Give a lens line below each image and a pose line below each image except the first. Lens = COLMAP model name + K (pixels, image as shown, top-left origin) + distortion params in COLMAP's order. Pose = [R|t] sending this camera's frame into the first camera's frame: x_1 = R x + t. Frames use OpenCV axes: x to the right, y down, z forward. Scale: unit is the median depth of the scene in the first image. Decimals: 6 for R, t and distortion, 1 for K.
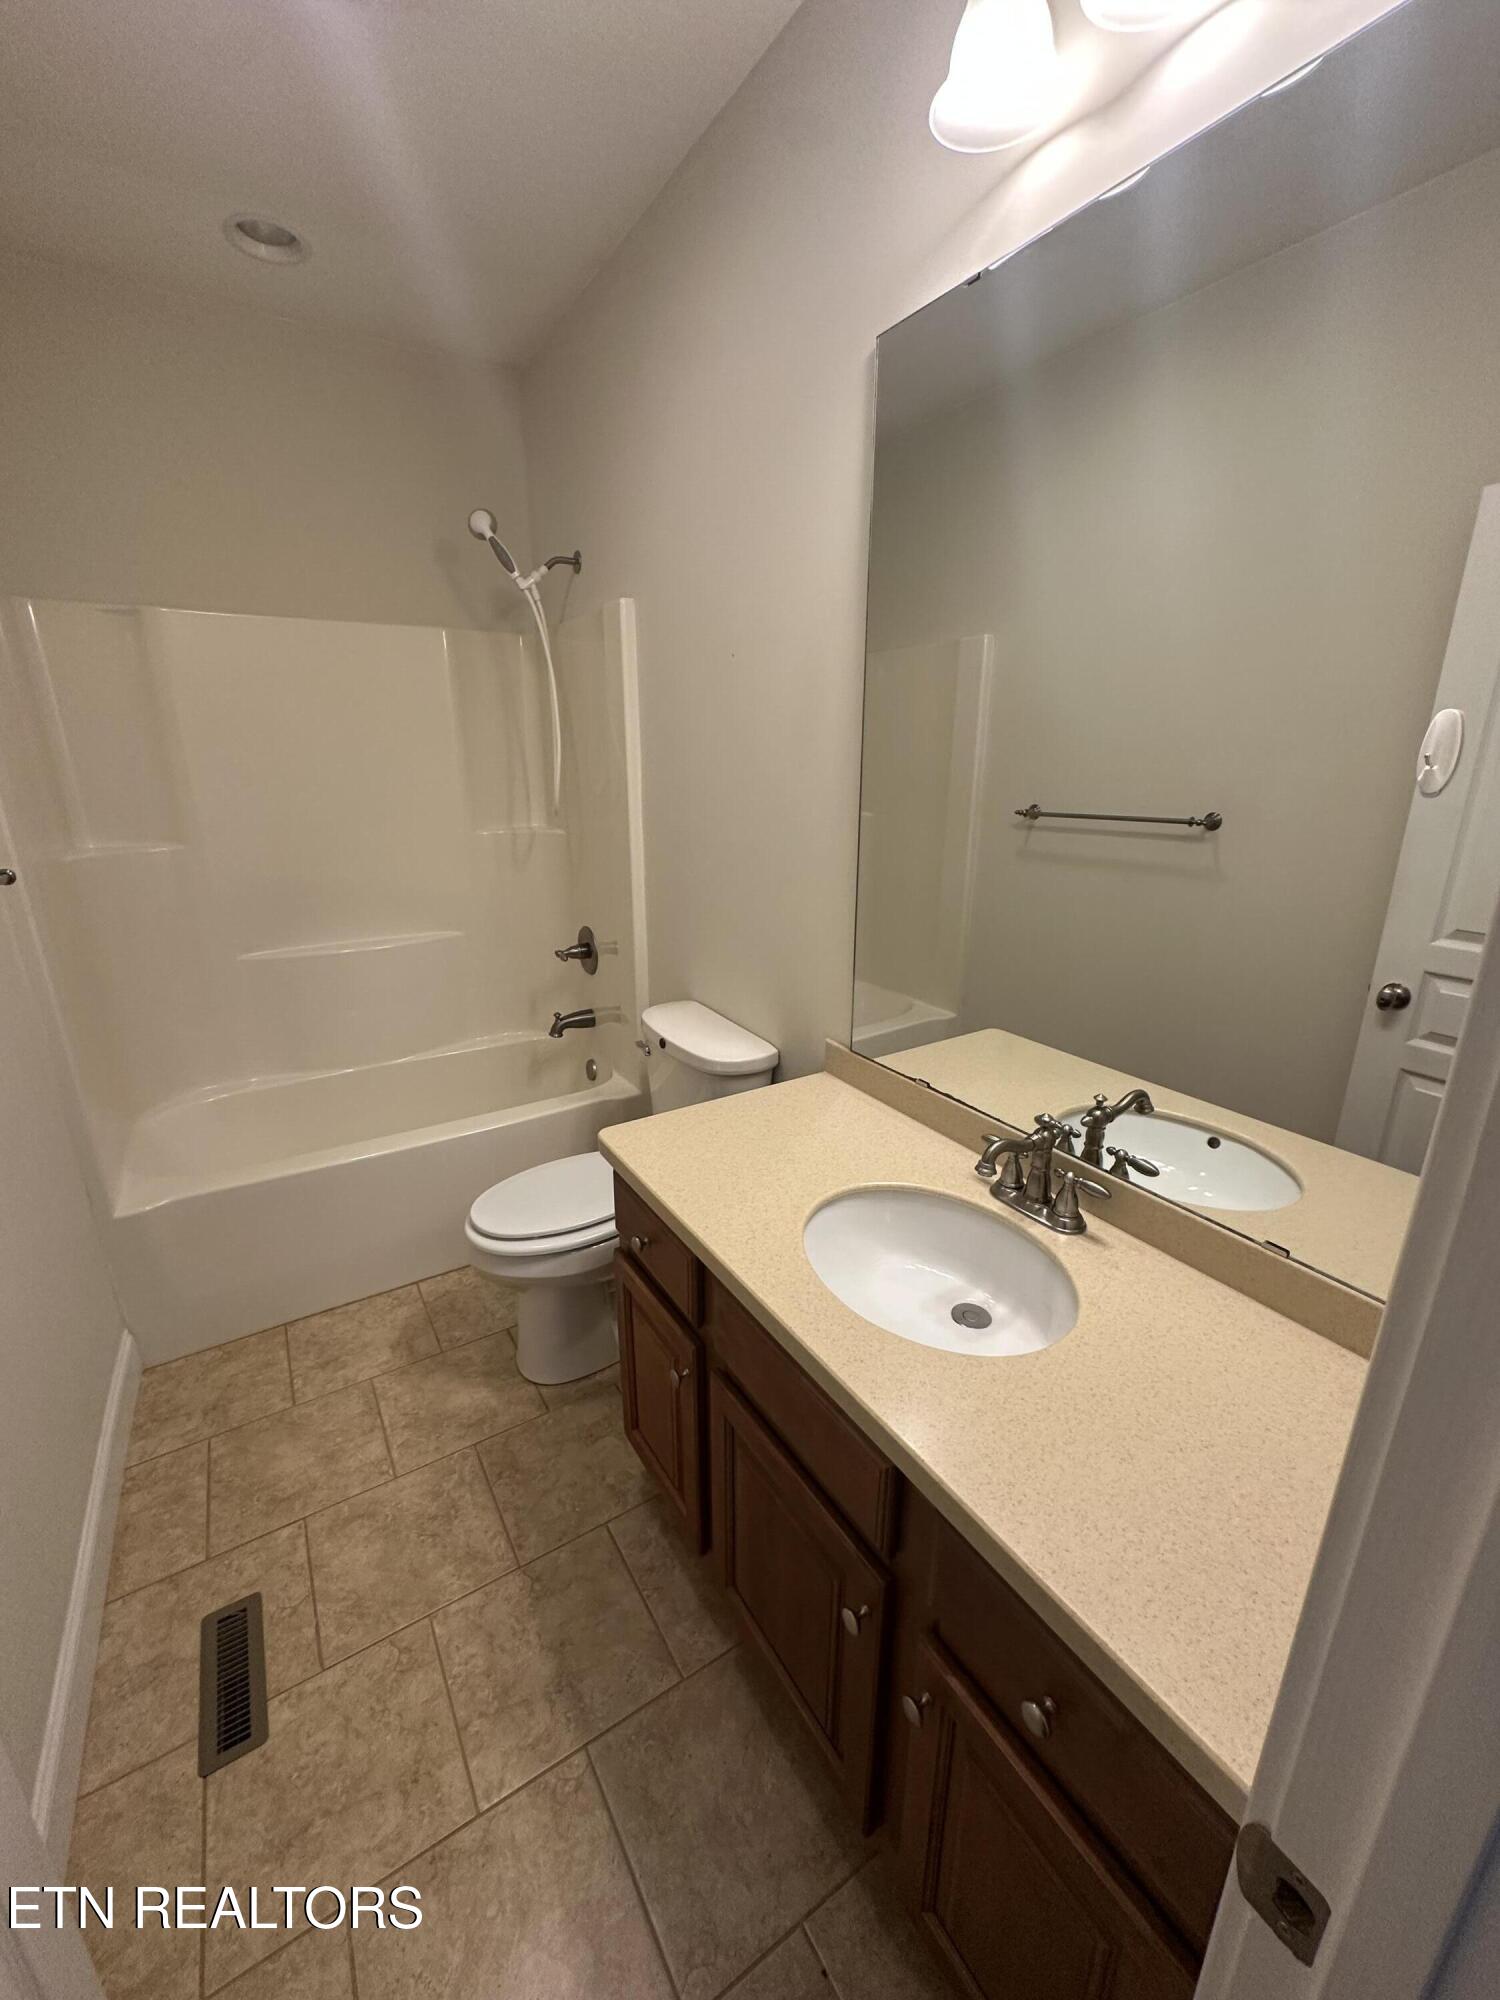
lens RADIAL K [[799.8, 0, 750.0], [0, 799.8, 1000.0], [0, 0, 1]] dist [-0.005836, 0.001247]
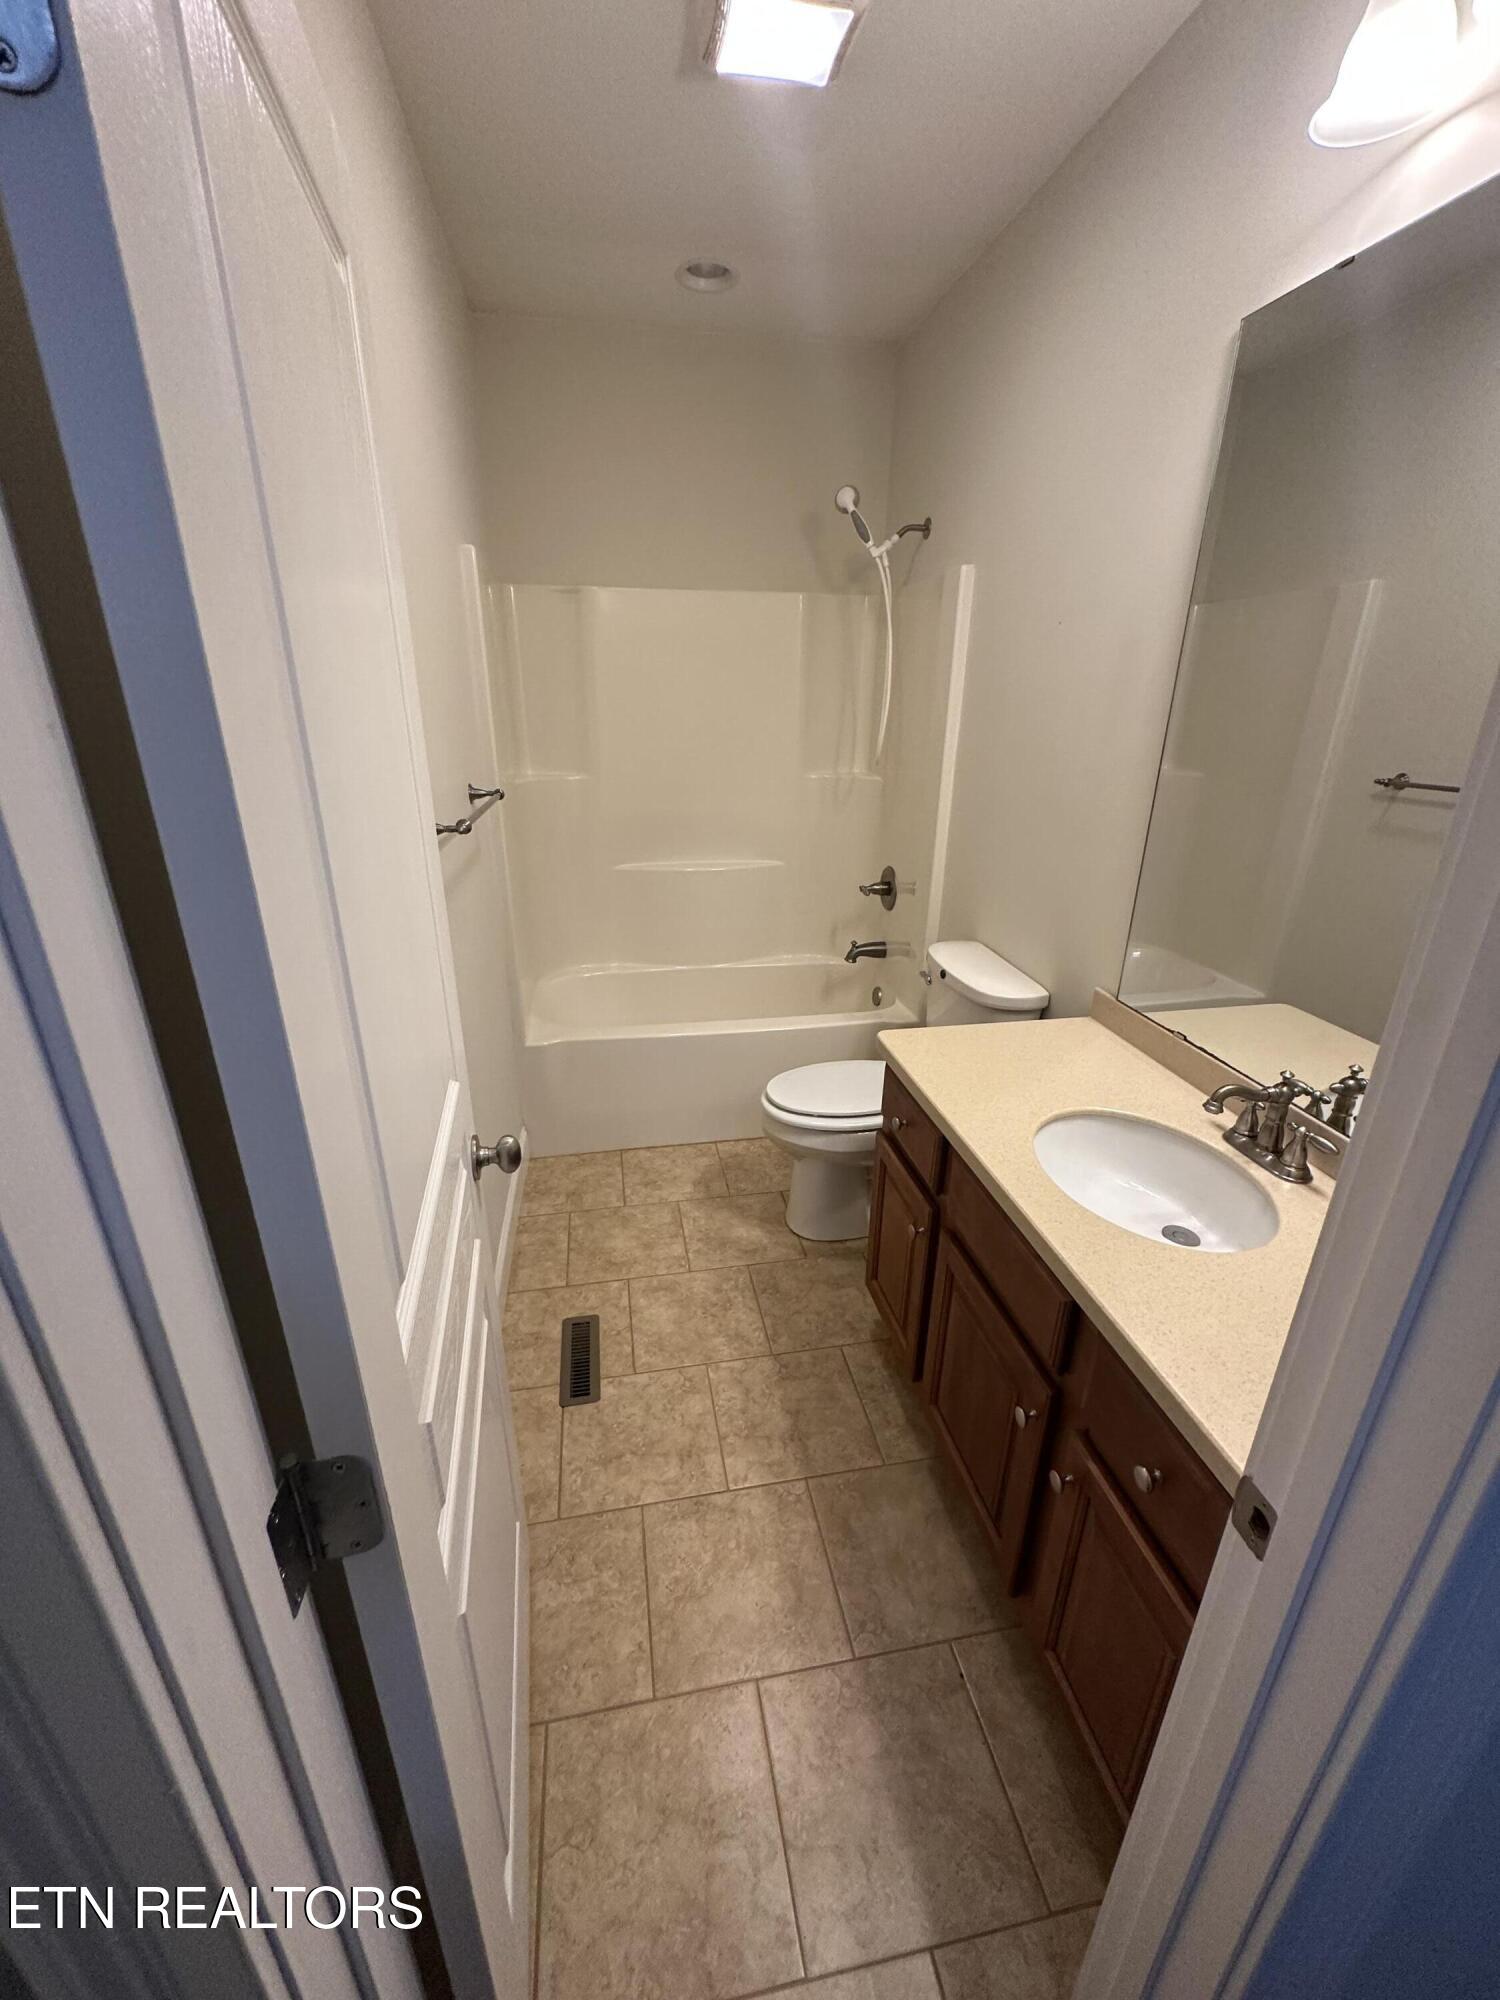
lens RADIAL K [[799.8, 0, 750.0], [0, 799.8, 1000.0], [0, 0, 1]] dist [-0.005836, 0.001247]
pose [[0.928159, 0.143745, -0.343305, 0.038090], [-0.120700, 0.988808, 0.087697, 0.030169], [0.352068, -0.039960, 0.935121, -0.192635]]
